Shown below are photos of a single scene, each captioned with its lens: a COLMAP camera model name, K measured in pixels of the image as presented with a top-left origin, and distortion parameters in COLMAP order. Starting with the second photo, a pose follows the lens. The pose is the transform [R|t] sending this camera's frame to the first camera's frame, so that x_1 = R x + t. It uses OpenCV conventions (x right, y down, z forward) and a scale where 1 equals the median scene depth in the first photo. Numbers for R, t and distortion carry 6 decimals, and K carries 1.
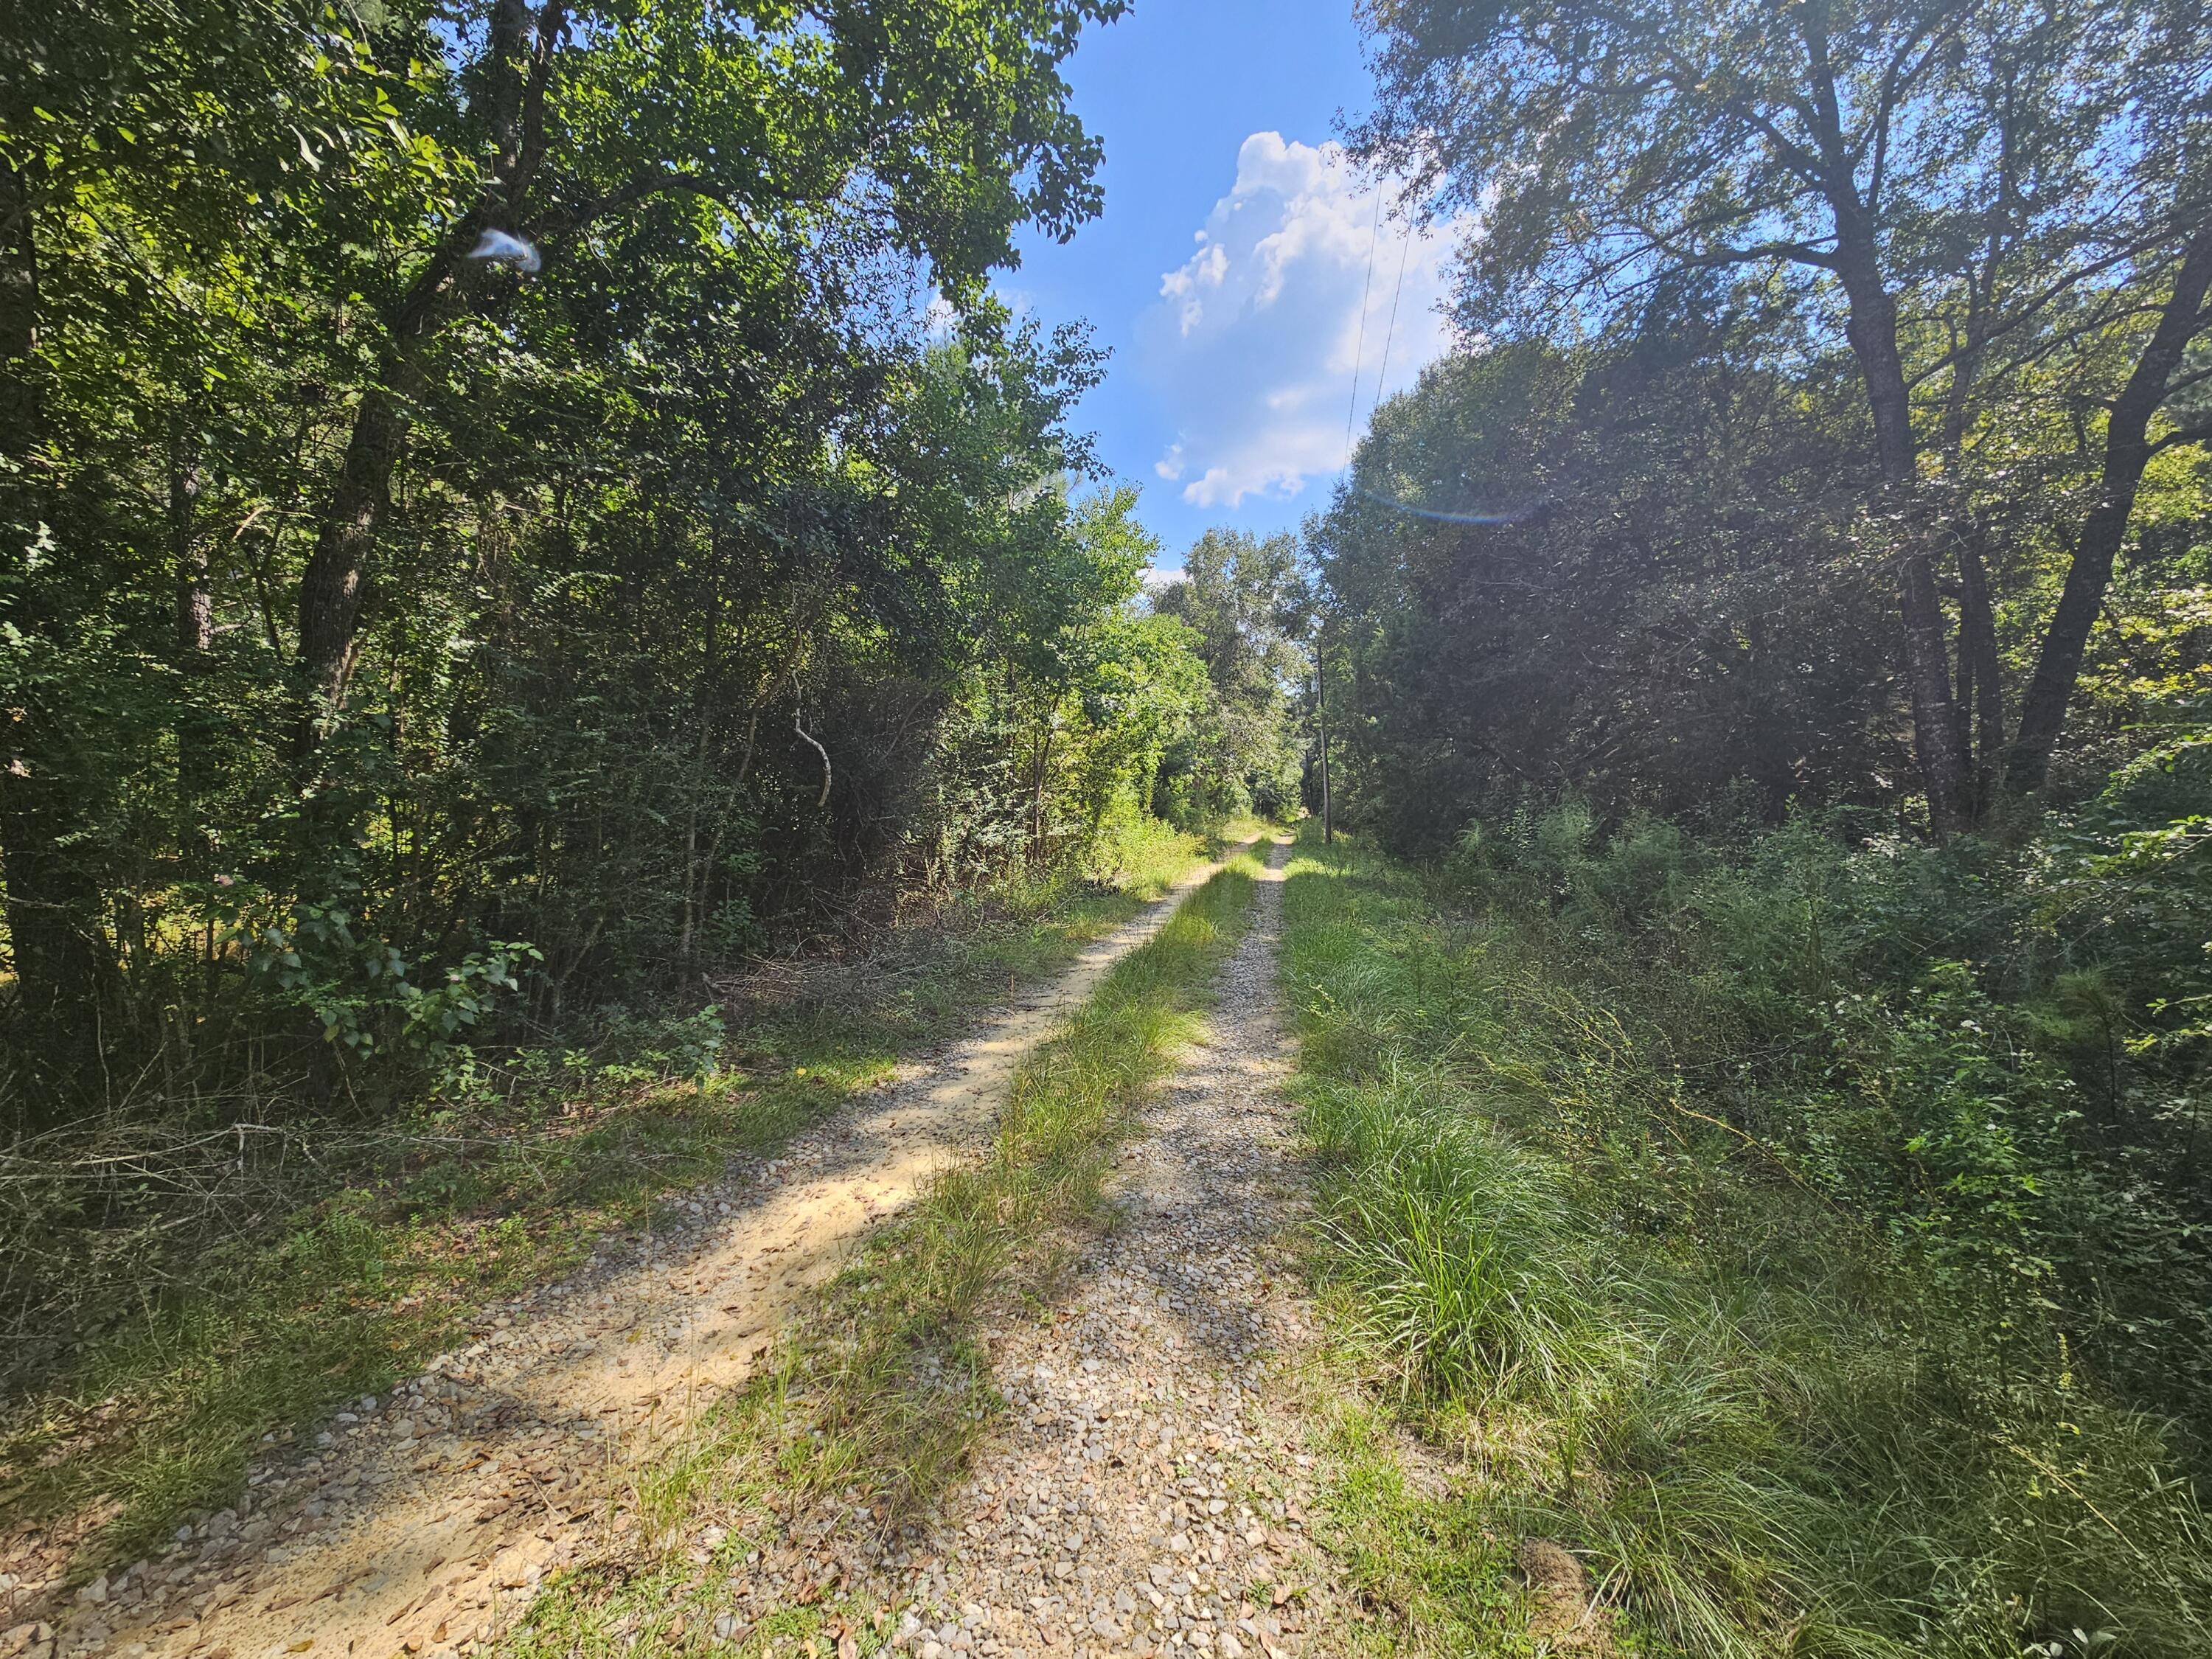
lens RADIAL K [[887.8, 0, 1112.7], [0, 887.8, 826.5], [0, 0, 1]] dist [-0.001019, 0.000037]
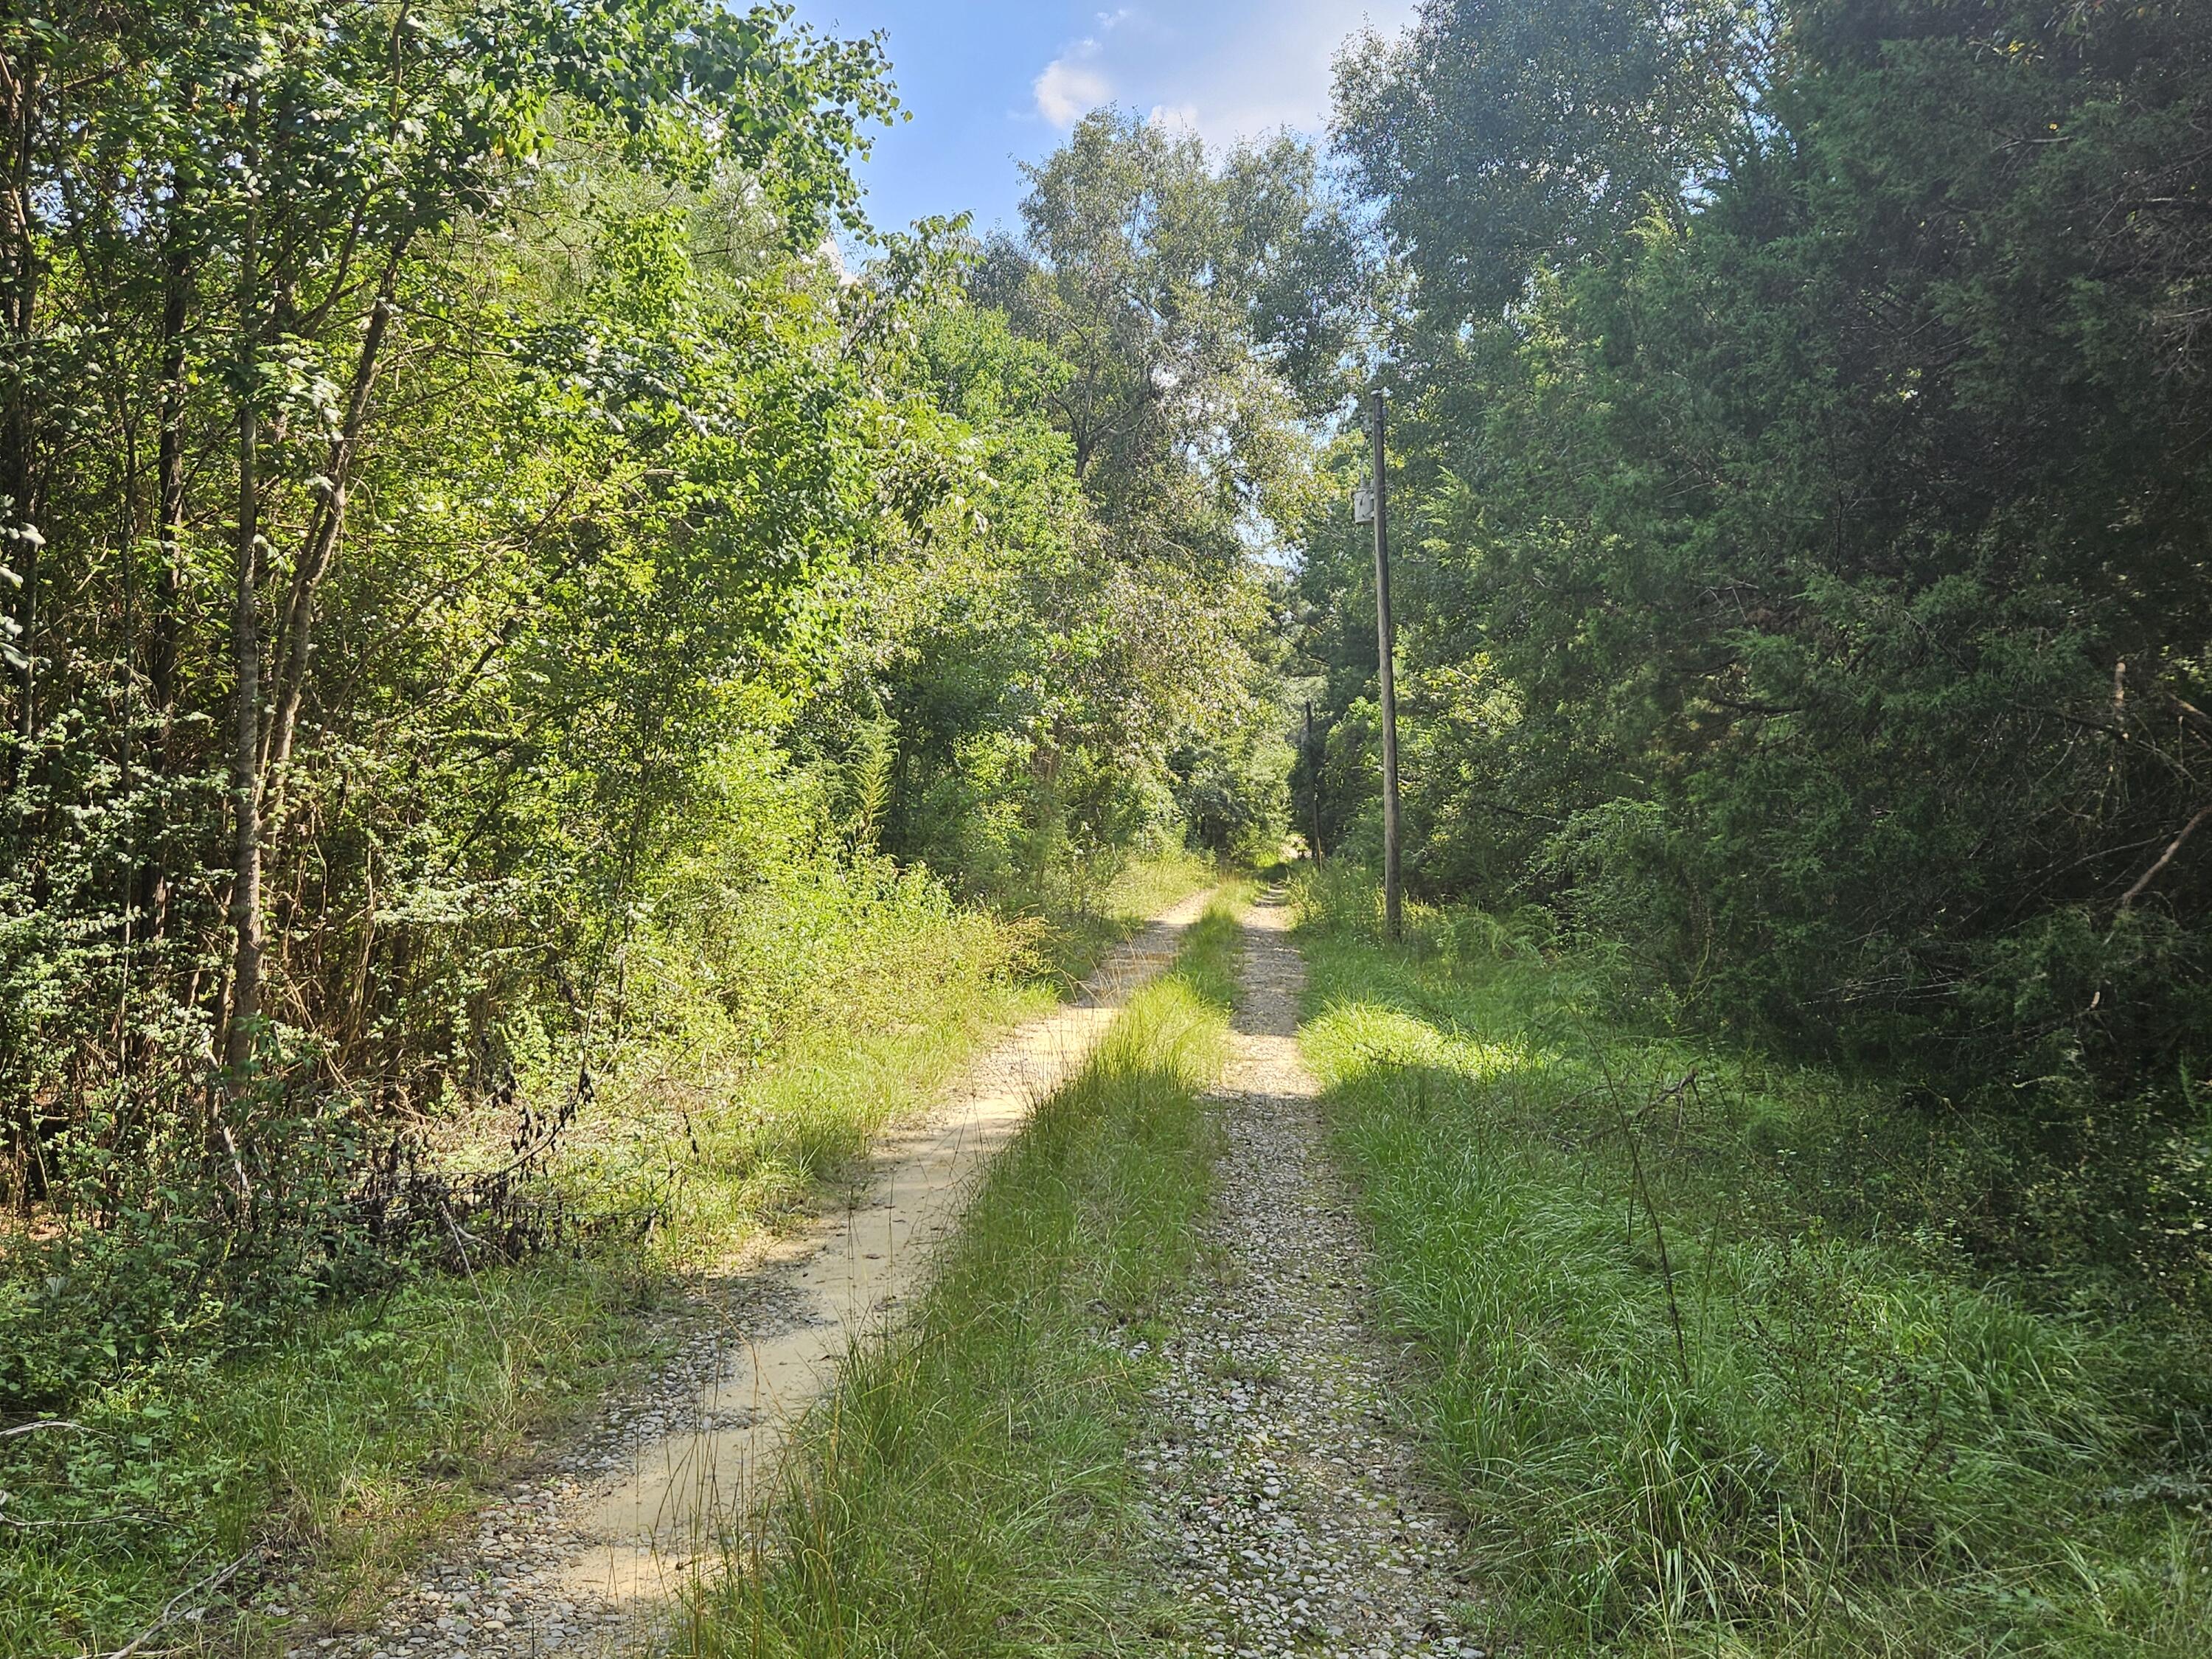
lens RADIAL K [[1482.5, 0, 1105.1], [0, 1482.5, 829.5], [0, 0, 1]] dist [0.002126, 0.000231]
pose [[0.993038, 0.025832, 0.114928, 0.048334], [-0.023383, 0.999471, -0.022611, -0.007048], [-0.115451, 0.019766, 0.993116, 0.361781]]
